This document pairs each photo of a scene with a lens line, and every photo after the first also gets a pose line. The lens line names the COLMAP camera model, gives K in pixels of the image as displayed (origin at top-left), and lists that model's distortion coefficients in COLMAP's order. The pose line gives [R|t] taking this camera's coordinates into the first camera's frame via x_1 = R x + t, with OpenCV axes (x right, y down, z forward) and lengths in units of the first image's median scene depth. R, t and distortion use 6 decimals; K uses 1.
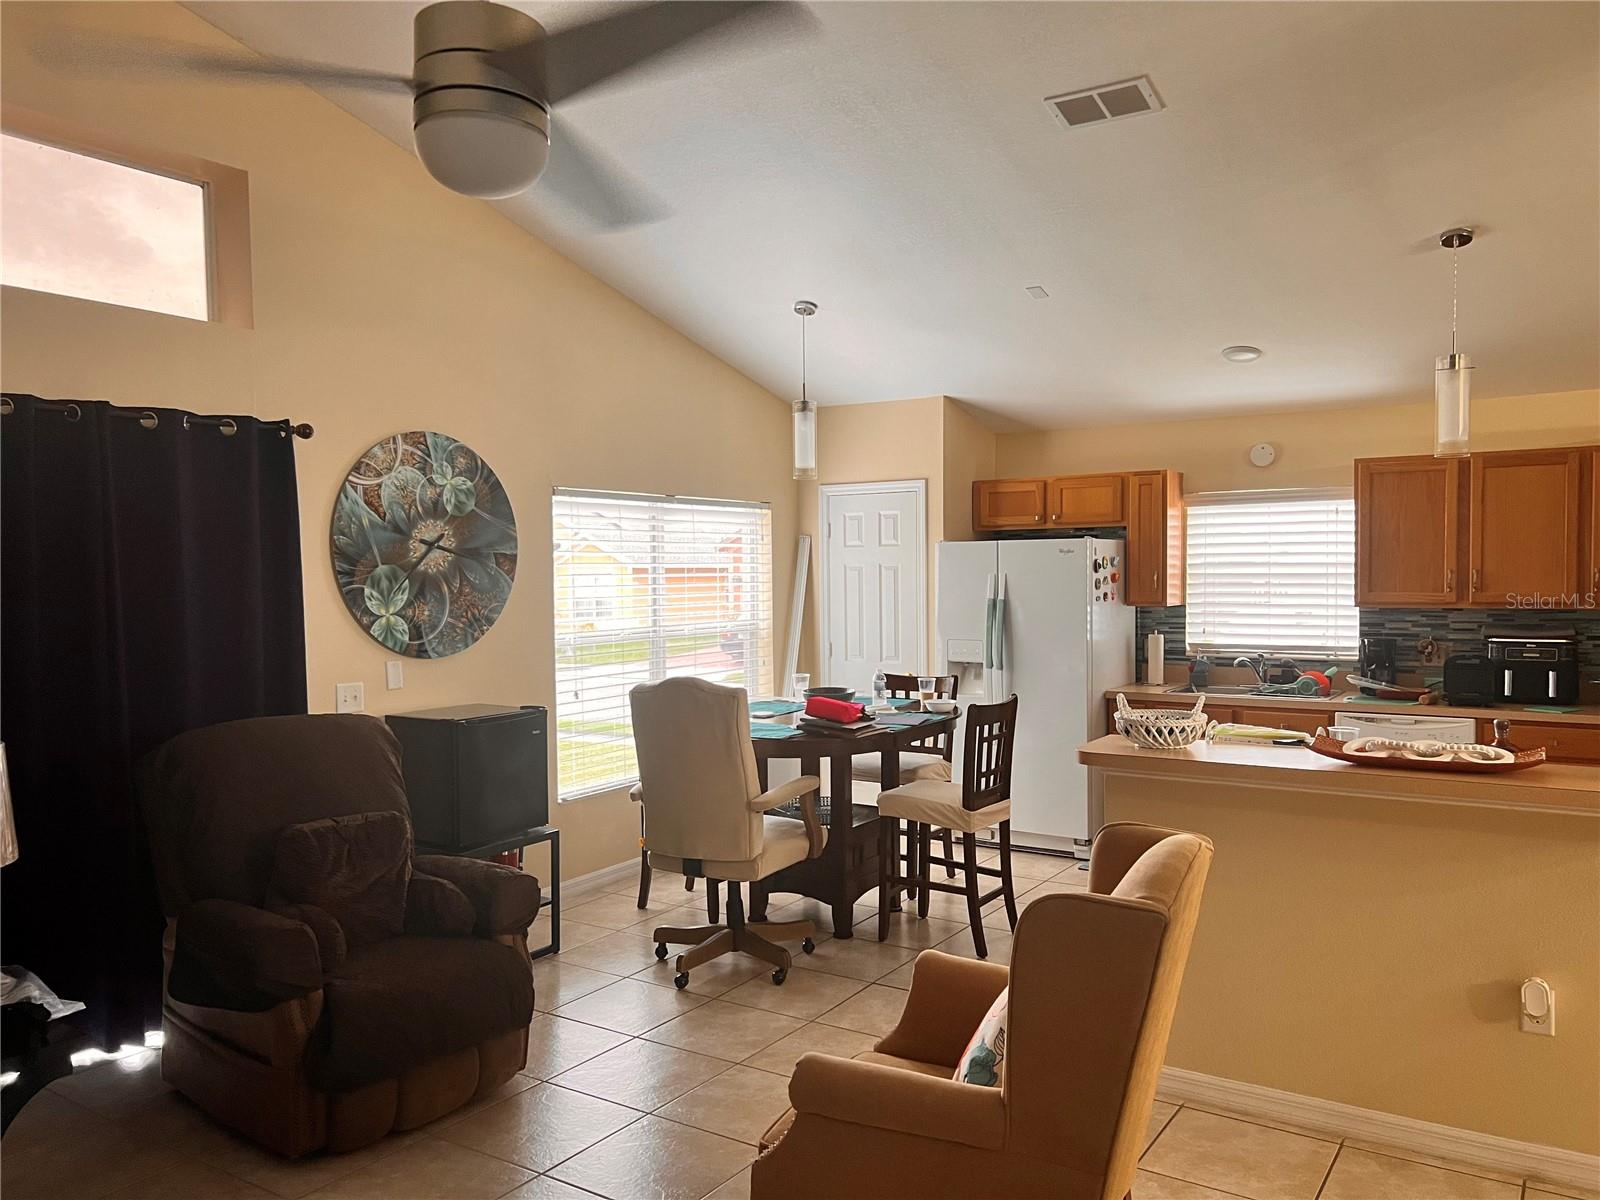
lens RADIAL K [[1205.7, 0, 808.9], [0, 1205.7, 609.9], [0, 0, 1]] dist [0.058523, -0.056954]
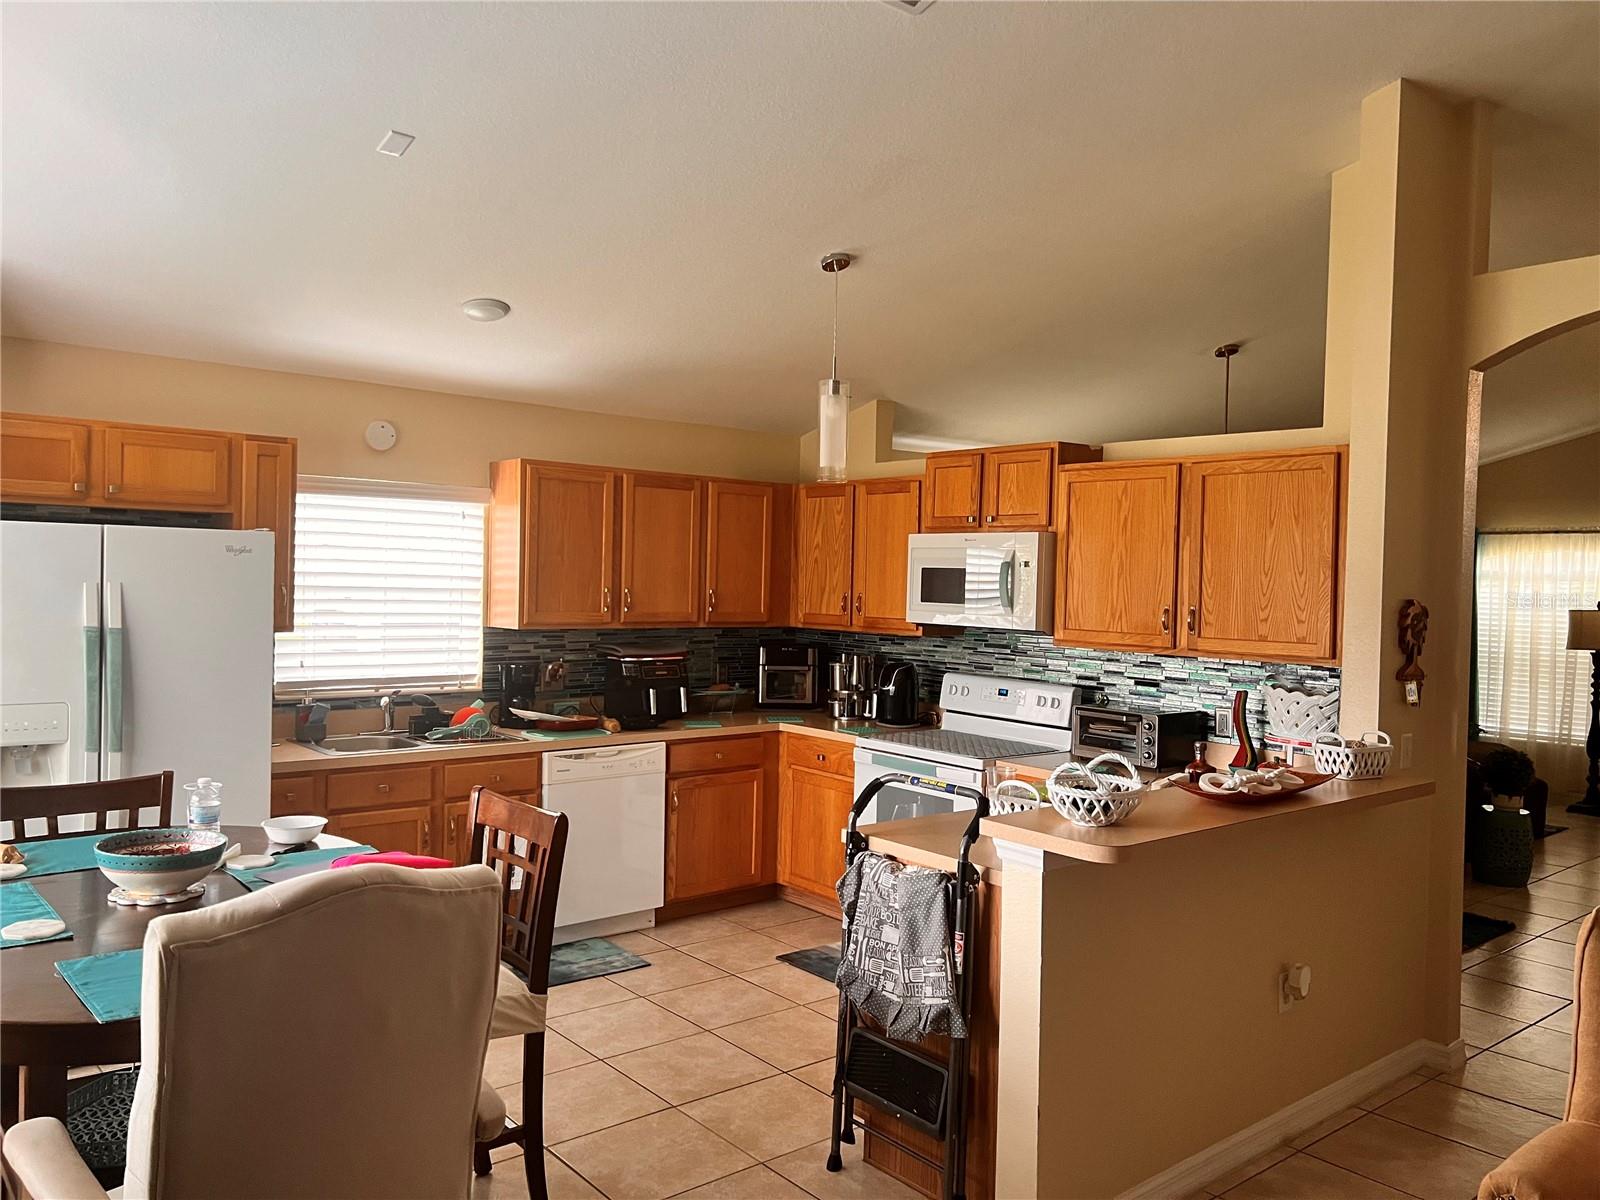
lens RADIAL K [[1205.7, 0, 792.4], [0, 1205.7, 595.2], [0, 0, 1]] dist [0.058523, -0.056954]
pose [[0.310147, 0.002979, 0.950684, -0.300538], [0.005969, 0.999969, -0.005081, -0.019971], [-0.950670, 0.007250, 0.310120, 0.529079]]
